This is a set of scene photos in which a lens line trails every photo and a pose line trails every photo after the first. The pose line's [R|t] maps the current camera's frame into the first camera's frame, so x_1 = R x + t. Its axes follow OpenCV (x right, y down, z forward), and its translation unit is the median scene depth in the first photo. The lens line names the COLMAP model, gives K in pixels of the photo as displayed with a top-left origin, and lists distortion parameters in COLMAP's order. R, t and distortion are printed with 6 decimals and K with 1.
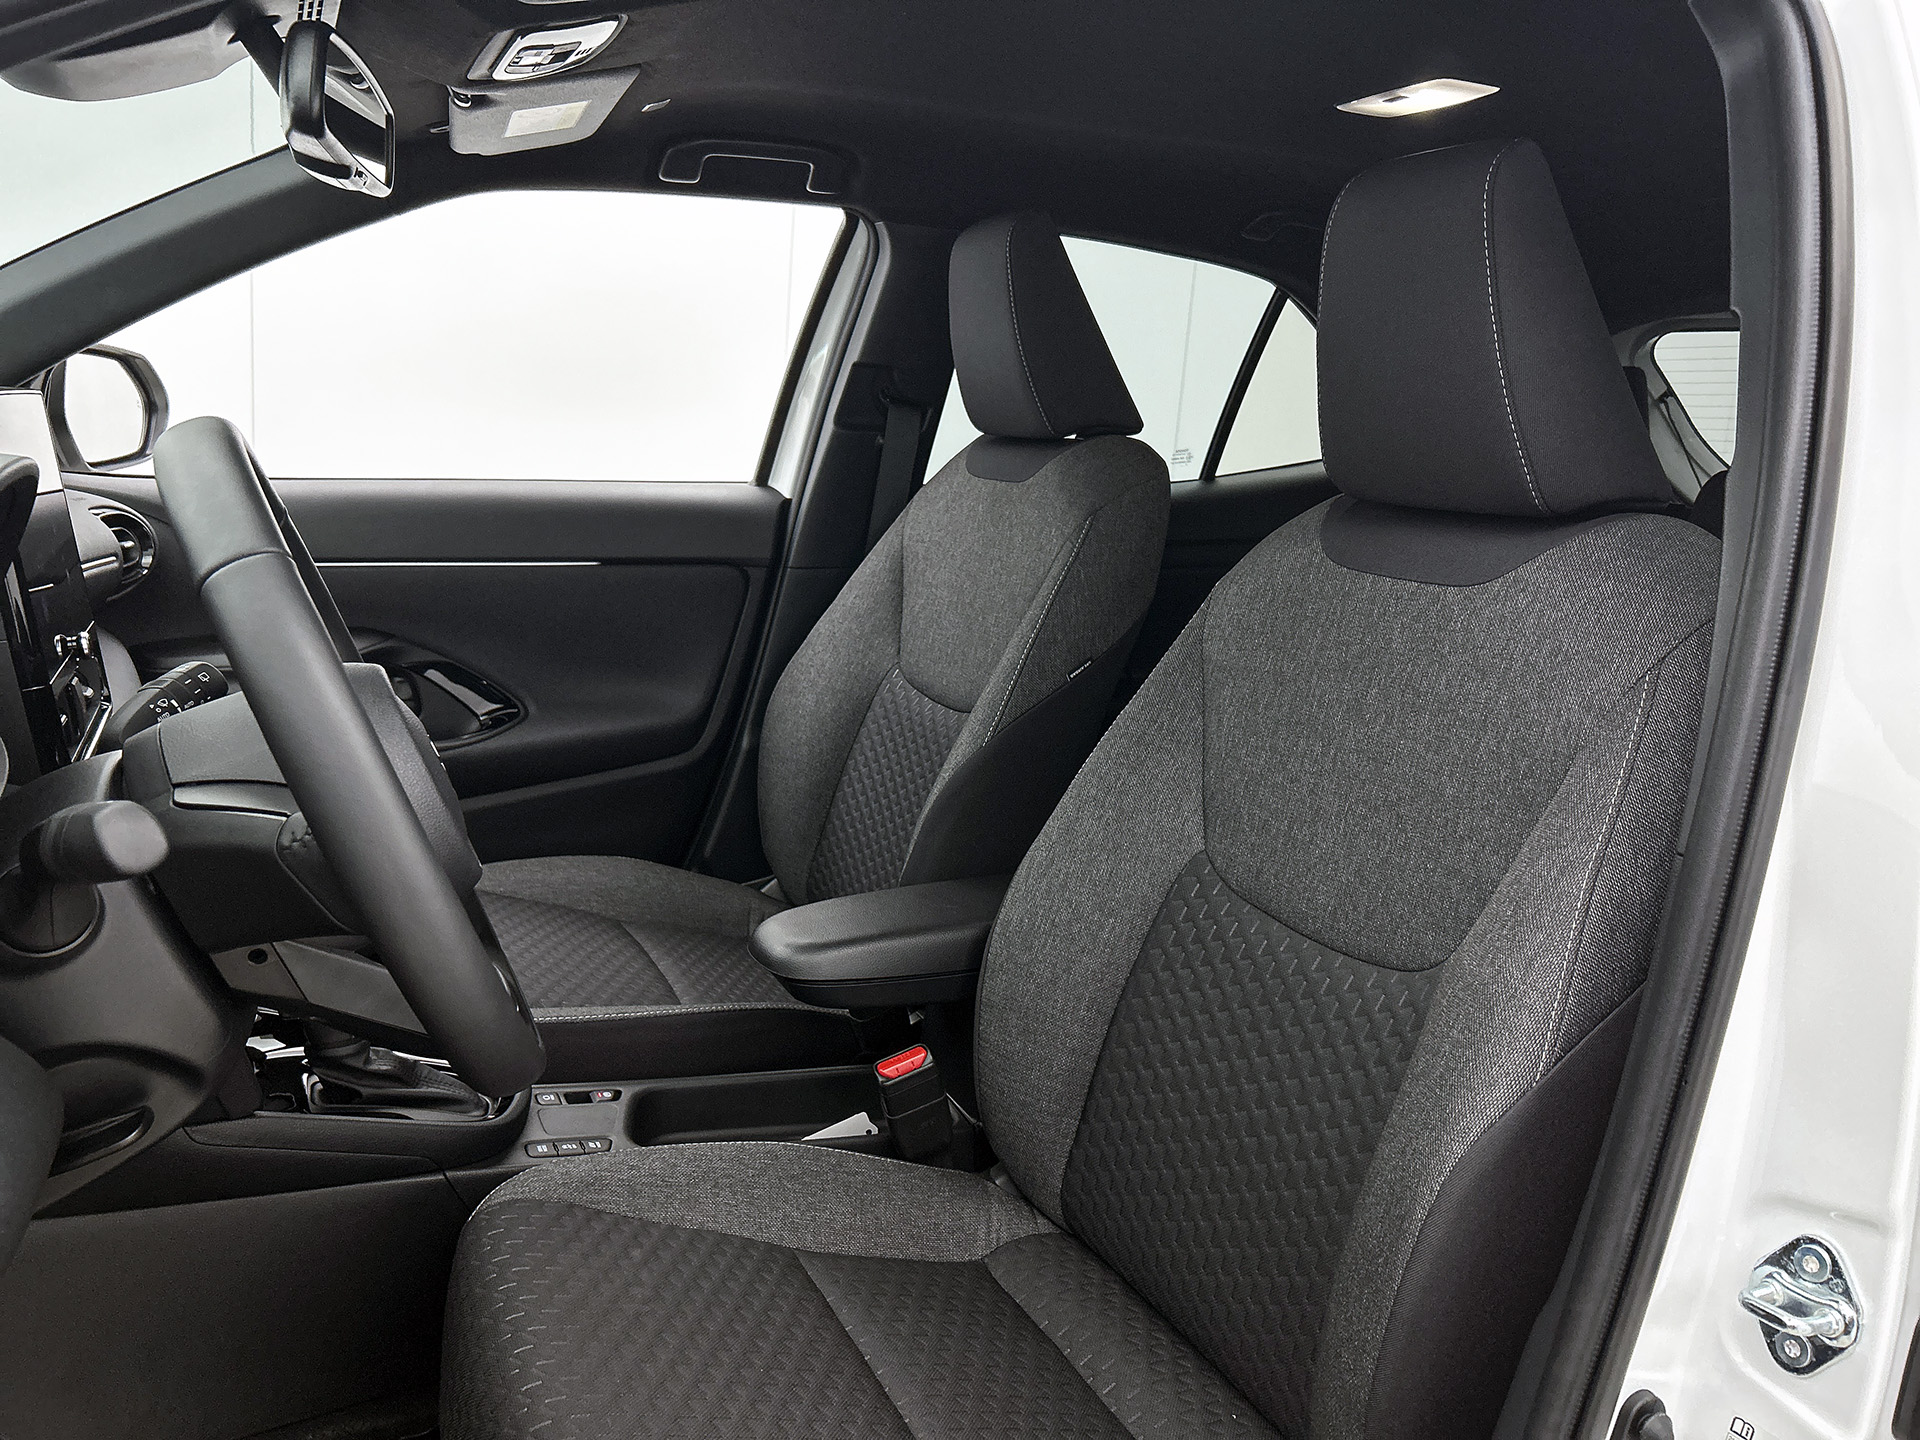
lens RADIAL K [[1463.5, 0, 961.0], [0, 1463.5, 719.8], [0, 0, 1]] dist [0.017483, -0.023642]
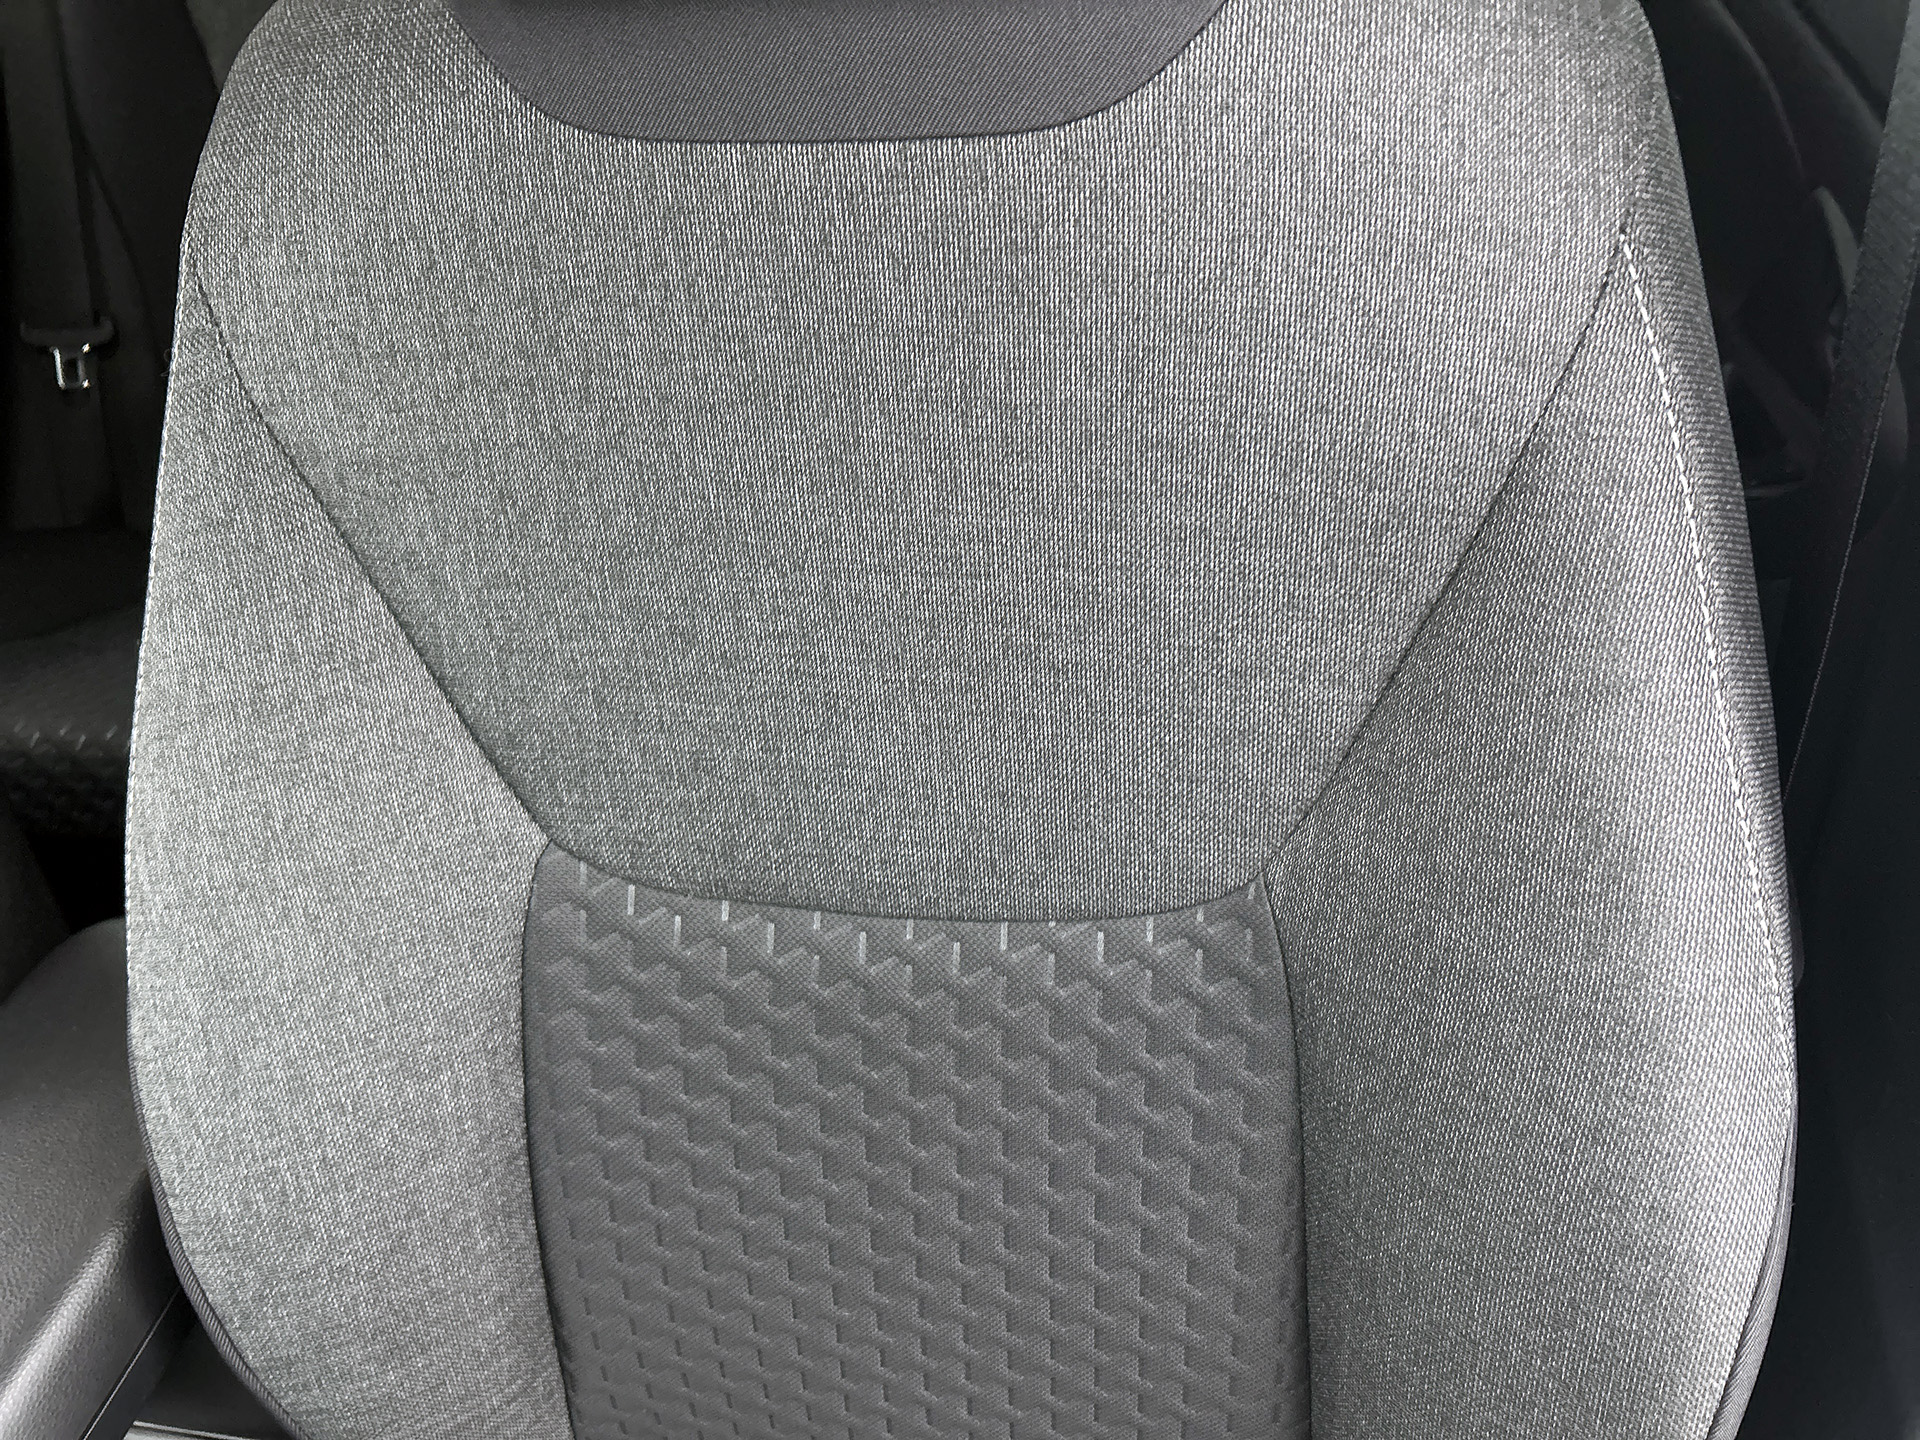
lens RADIAL K [[1463.5, 0, 958.6], [0, 1463.5, 720.2], [0, 0, 1]] dist [0.017483, -0.023642]
pose [[0.578499, -0.590364, 0.562858, 0.003667], [0.265320, 0.788712, 0.554562, -0.161841], [-0.771326, -0.171476, 0.612904, 0.619847]]
